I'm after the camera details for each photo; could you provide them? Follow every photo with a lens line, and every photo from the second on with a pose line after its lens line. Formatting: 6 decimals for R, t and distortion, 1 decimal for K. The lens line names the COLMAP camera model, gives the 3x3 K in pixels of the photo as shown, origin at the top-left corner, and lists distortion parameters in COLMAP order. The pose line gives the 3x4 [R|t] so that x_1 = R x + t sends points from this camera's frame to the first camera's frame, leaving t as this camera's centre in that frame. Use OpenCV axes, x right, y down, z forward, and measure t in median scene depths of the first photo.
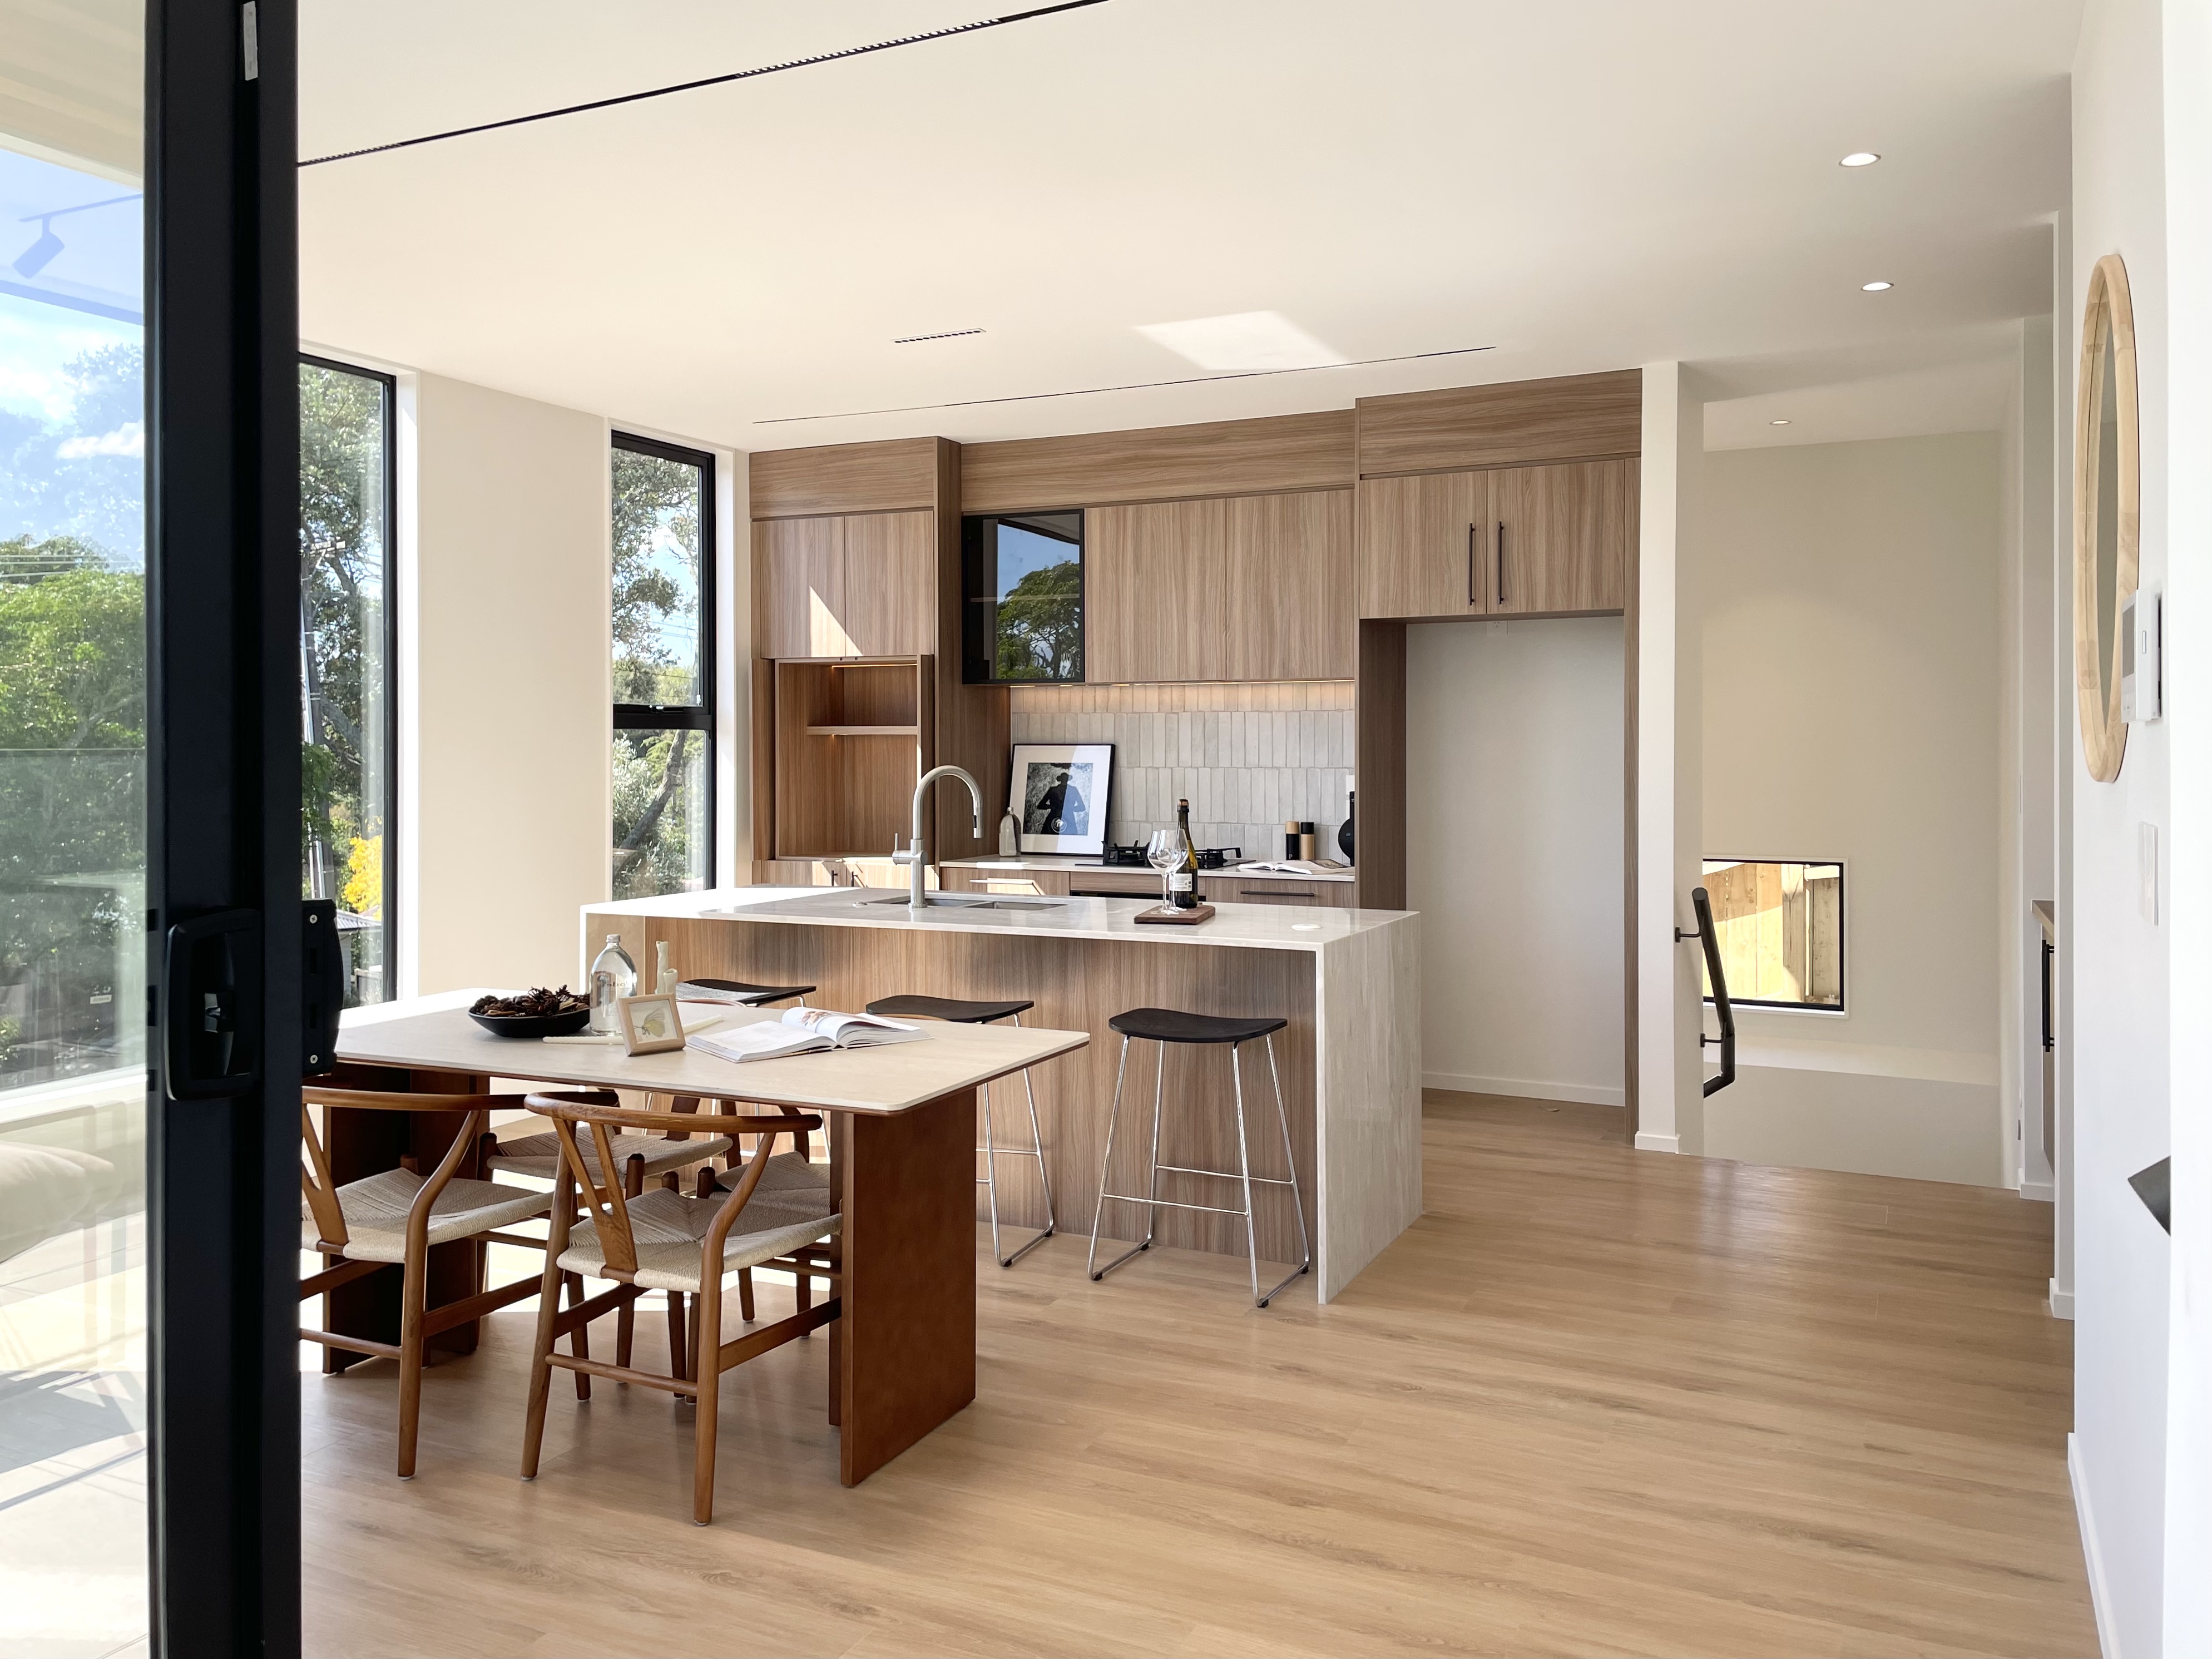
lens RADIAL K [[1695.5, 0, 1096.7], [0, 1695.5, 757.5], [0, 0, 1]] dist [0.110009, -0.118177]
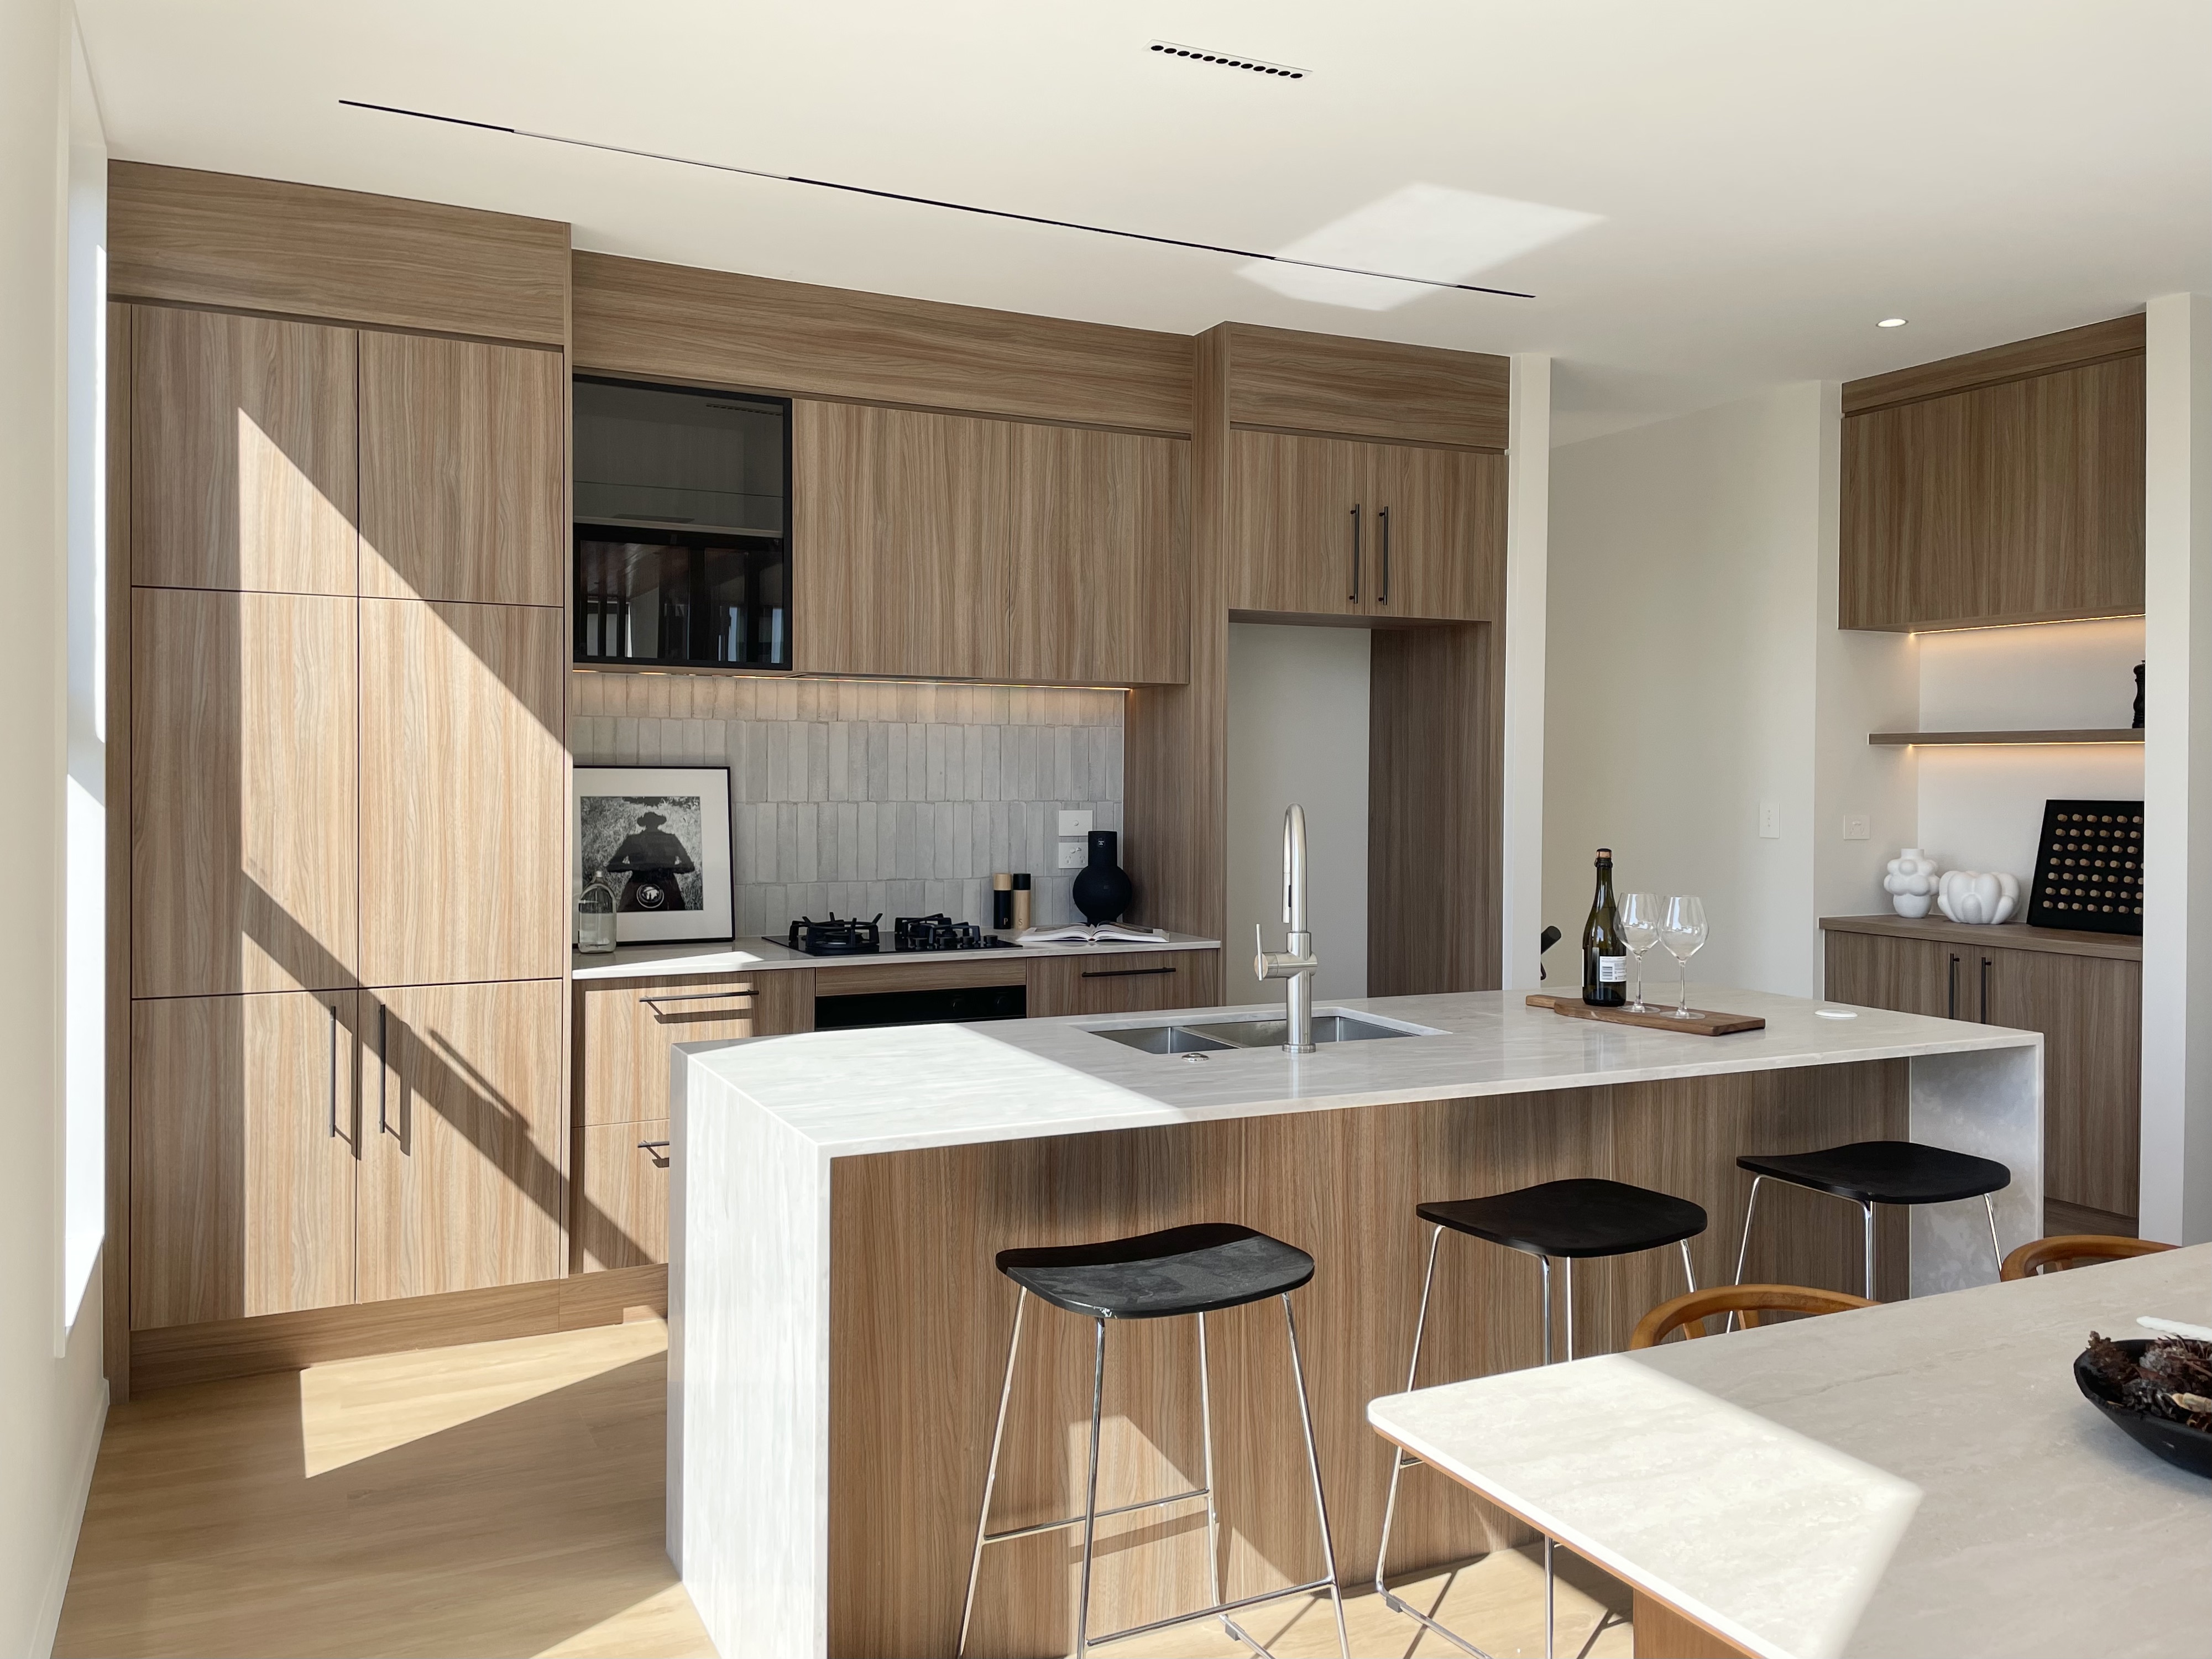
lens RADIAL K [[1718.3, 0, 1103.5], [0, 1718.3, 775.9], [0, 0, 1]] dist [0.097571, -0.122343]
pose [[0.617078, 0.003538, 0.786894, -0.455481], [0.000818, 0.999986, -0.005138, -0.000982], [-0.786901, 0.003814, 0.617067, 0.516099]]
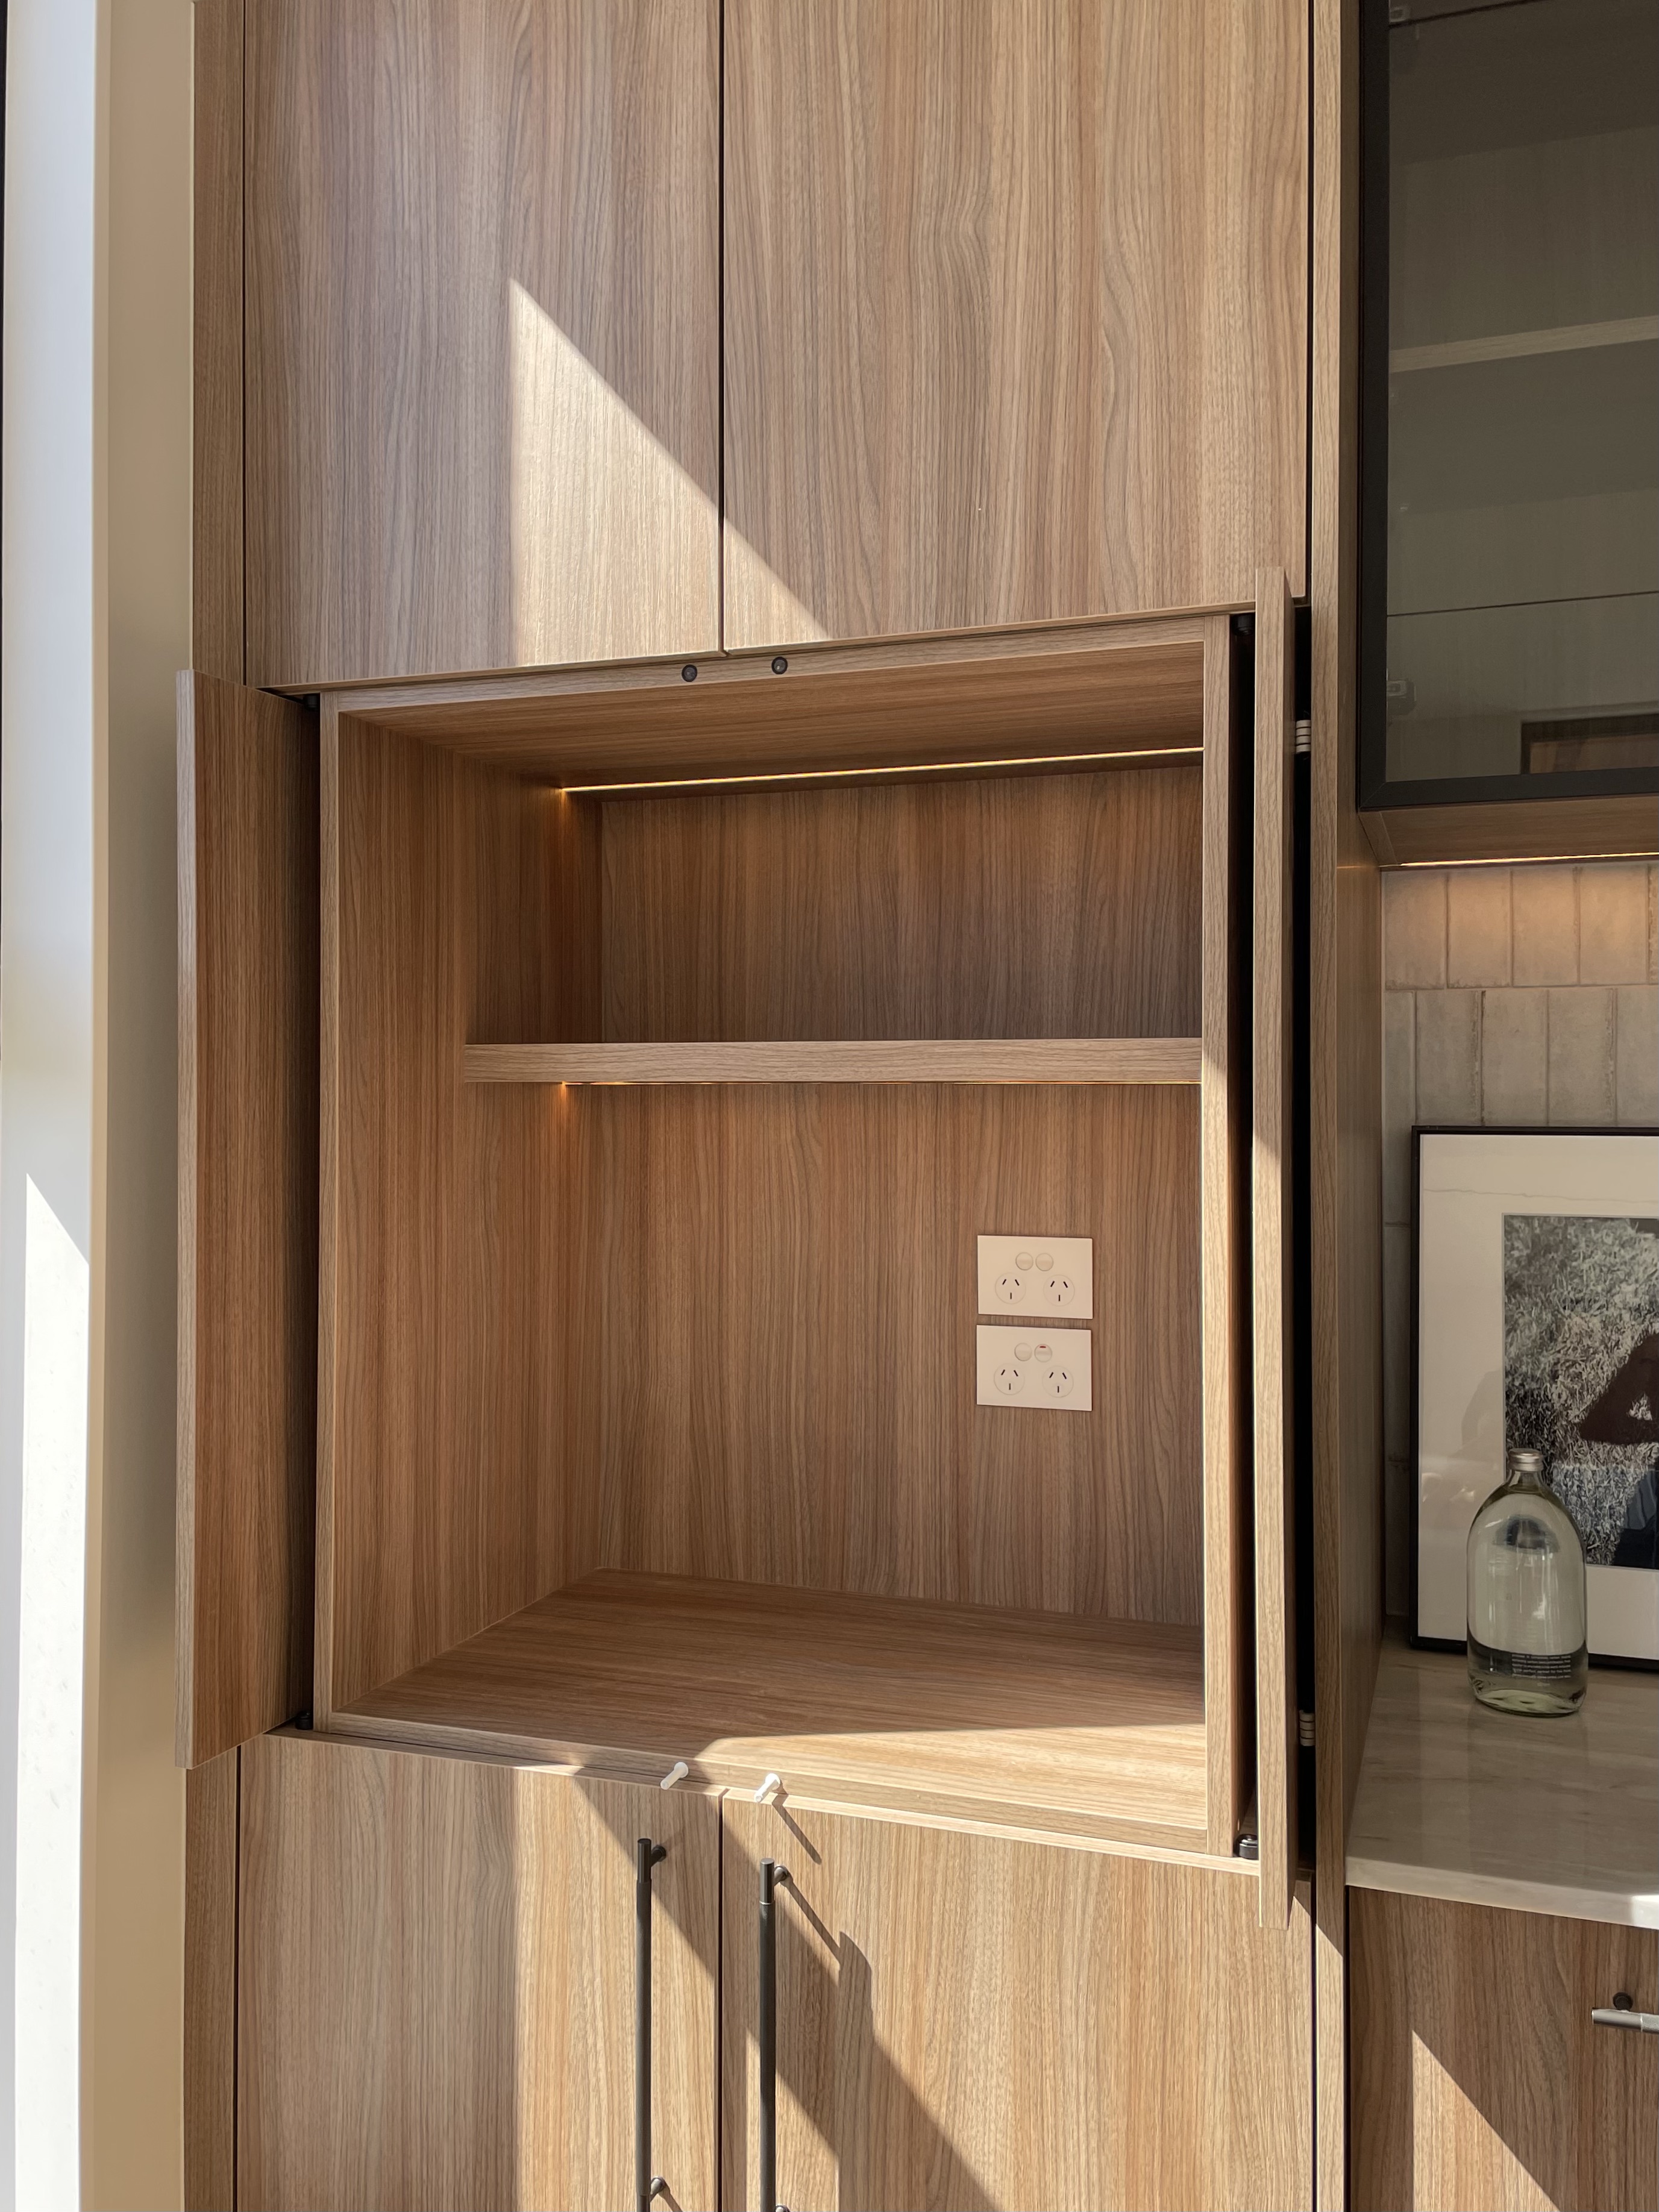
lens RADIAL K [[1802.8, 0, 813.4], [0, 1802.8, 1081.9], [0, 0, 1]] dist [0.099218, -0.141223]
pose [[0.994954, 0.004262, 0.100240, -0.166687], [-0.002289, 0.999802, -0.019791, -0.009826], [-0.100305, 0.019462, 0.994766, 0.855572]]
